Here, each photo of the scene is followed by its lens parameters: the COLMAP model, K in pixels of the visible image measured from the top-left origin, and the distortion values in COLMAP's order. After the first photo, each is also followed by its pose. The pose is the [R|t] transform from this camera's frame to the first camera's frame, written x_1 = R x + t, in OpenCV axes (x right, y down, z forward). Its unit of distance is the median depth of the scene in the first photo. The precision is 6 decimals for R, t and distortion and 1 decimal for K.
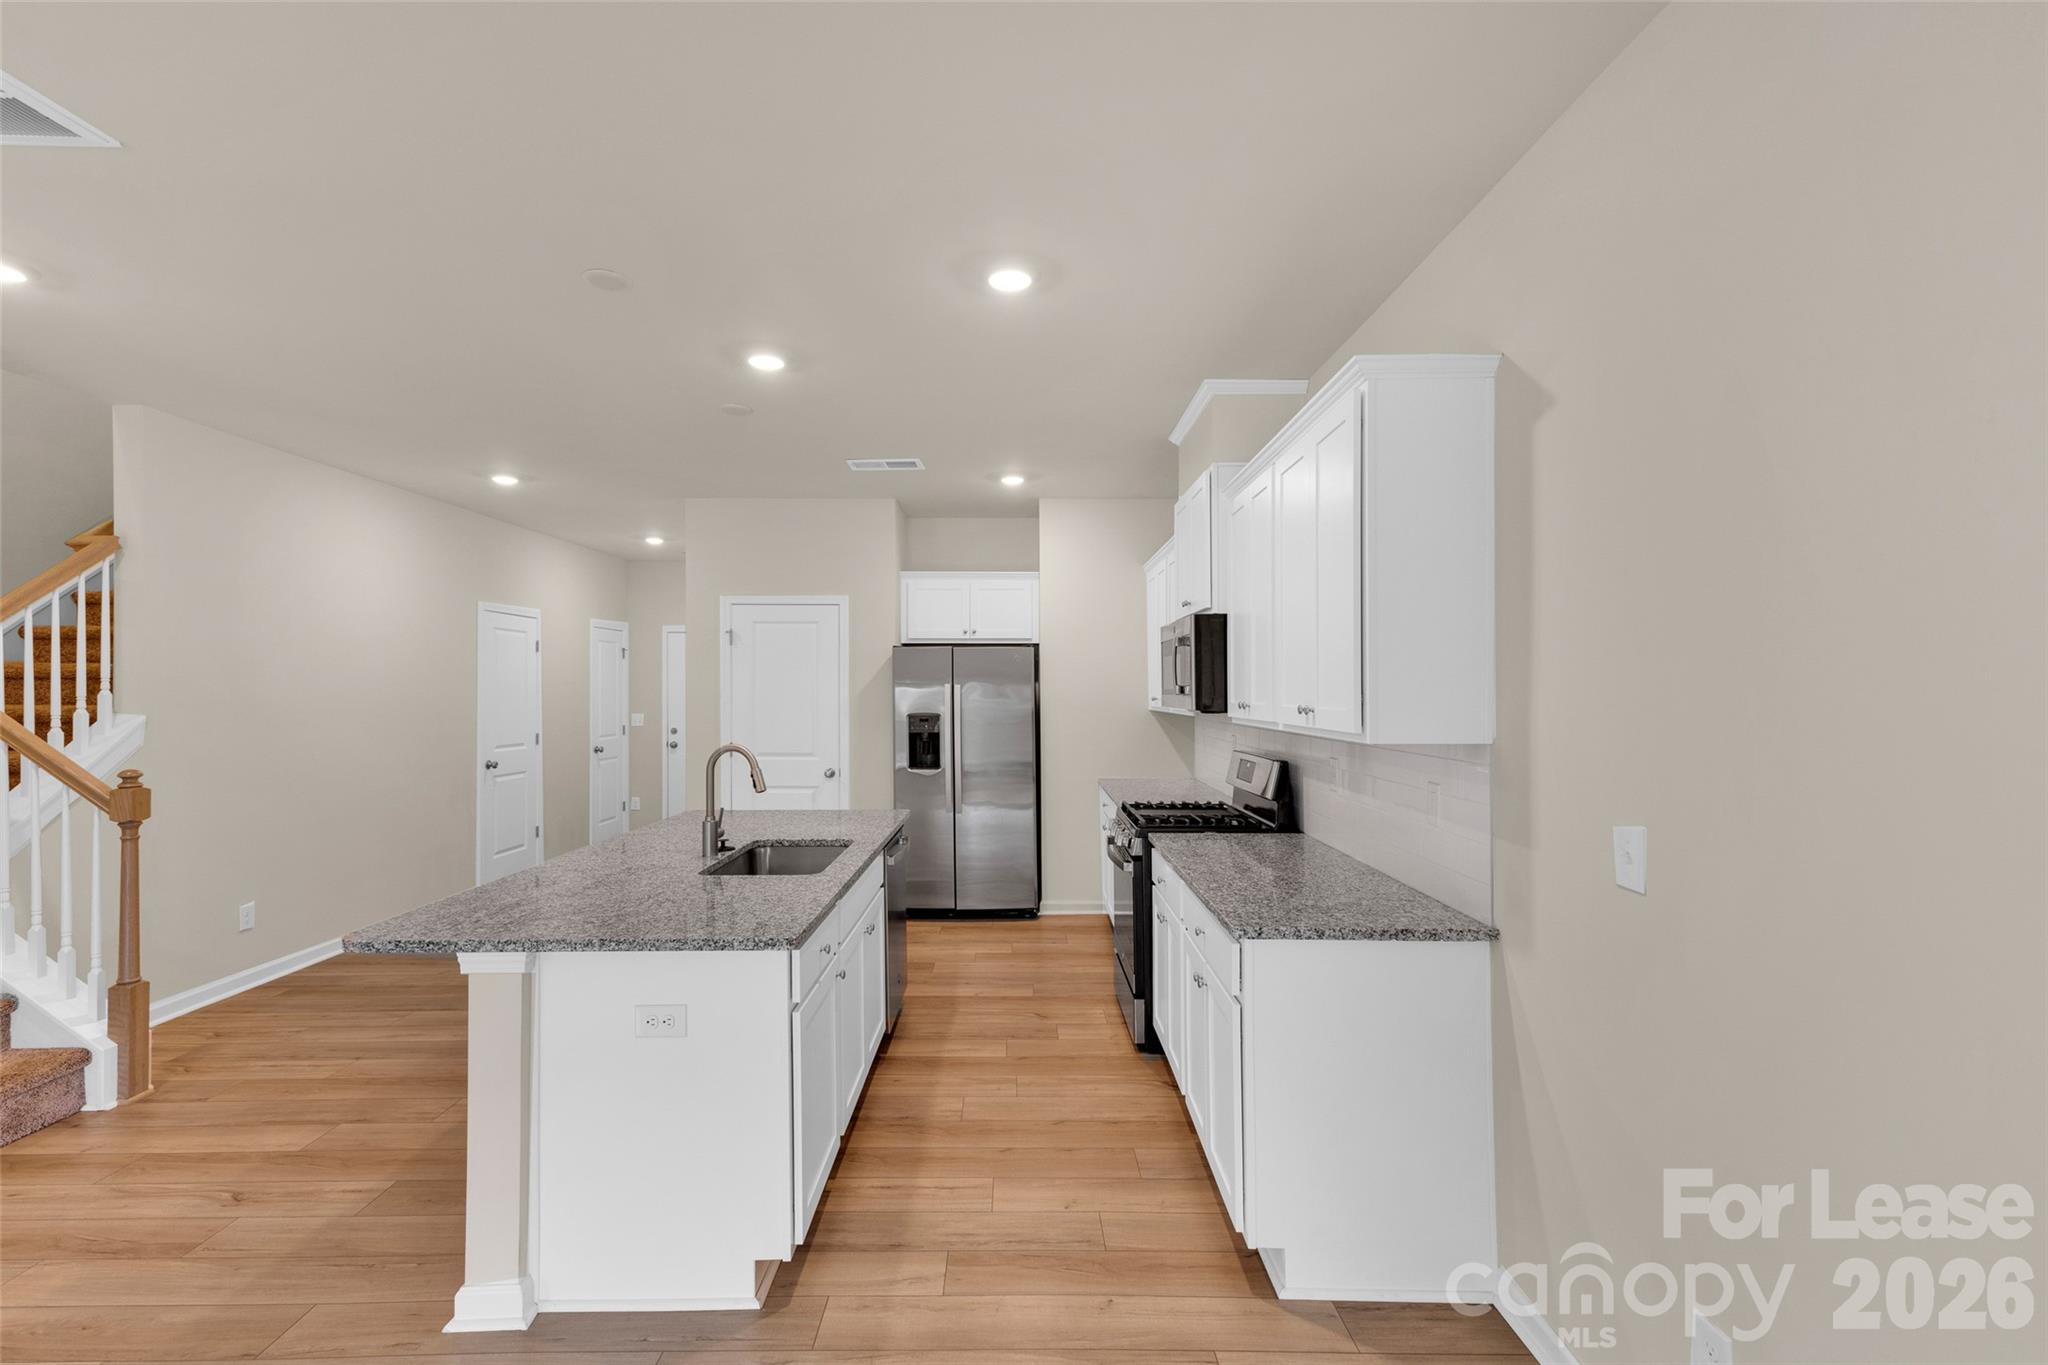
lens RADIAL K [[901.5, 0, 1024.0], [0, 901.5, 682.5], [0, 0, 1]] dist [0.004142, -0.000208]
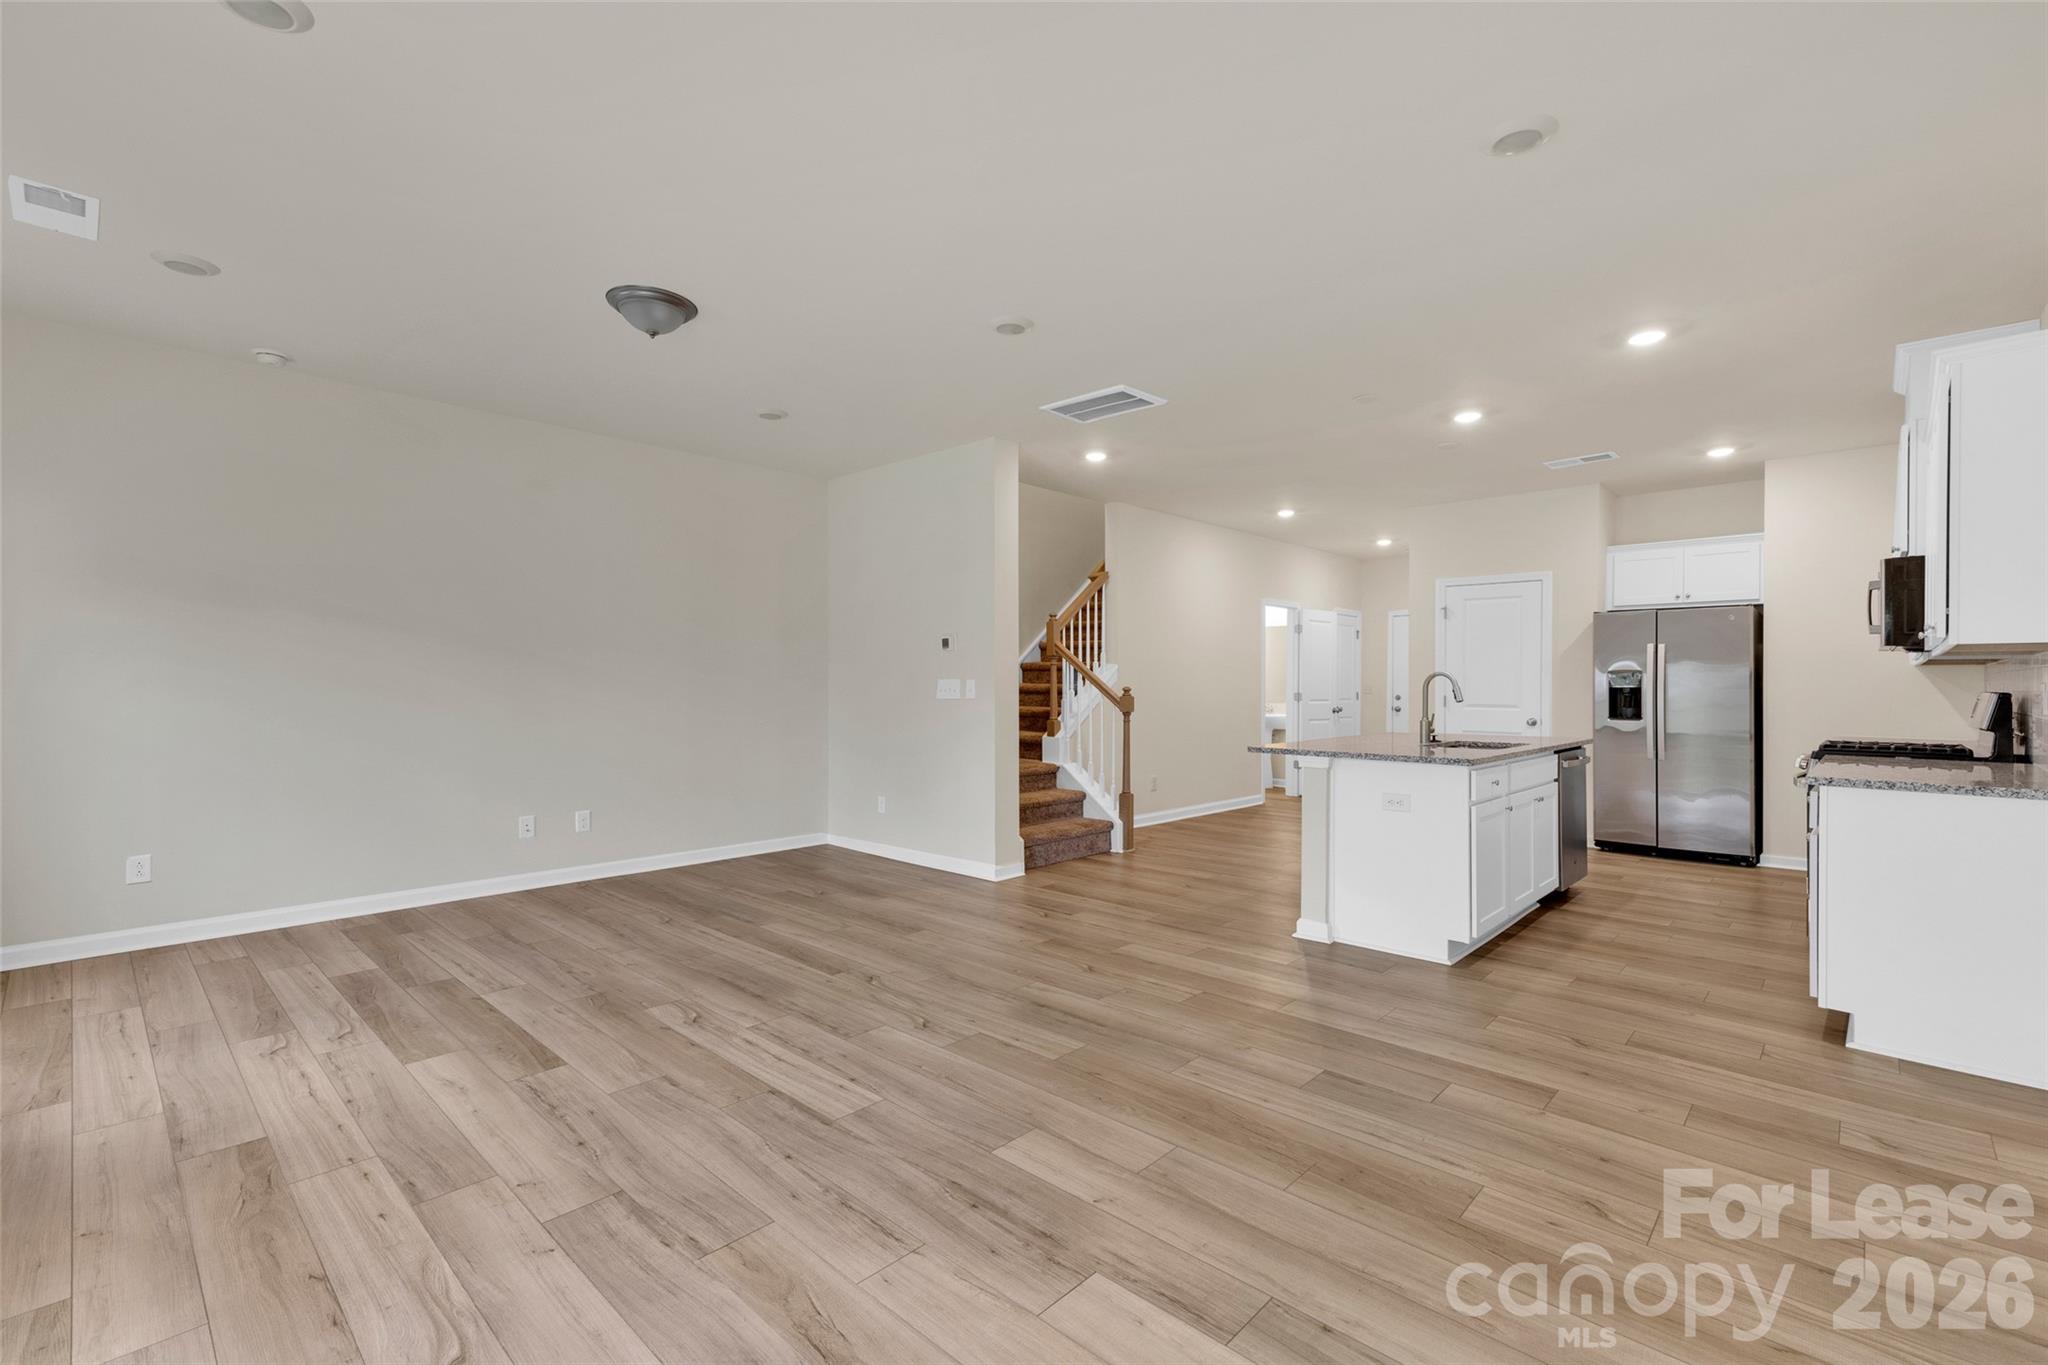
lens RADIAL K [[901.5, 0, 1024.0], [0, 901.5, 682.5], [0, 0, 1]] dist [0.004142, -0.000208]
pose [[0.724611, 0.001035, -0.689157, 0.192645], [0.000365, 0.999998, 0.001886, 0.072597], [0.689158, -0.001618, 0.724610, -0.523237]]
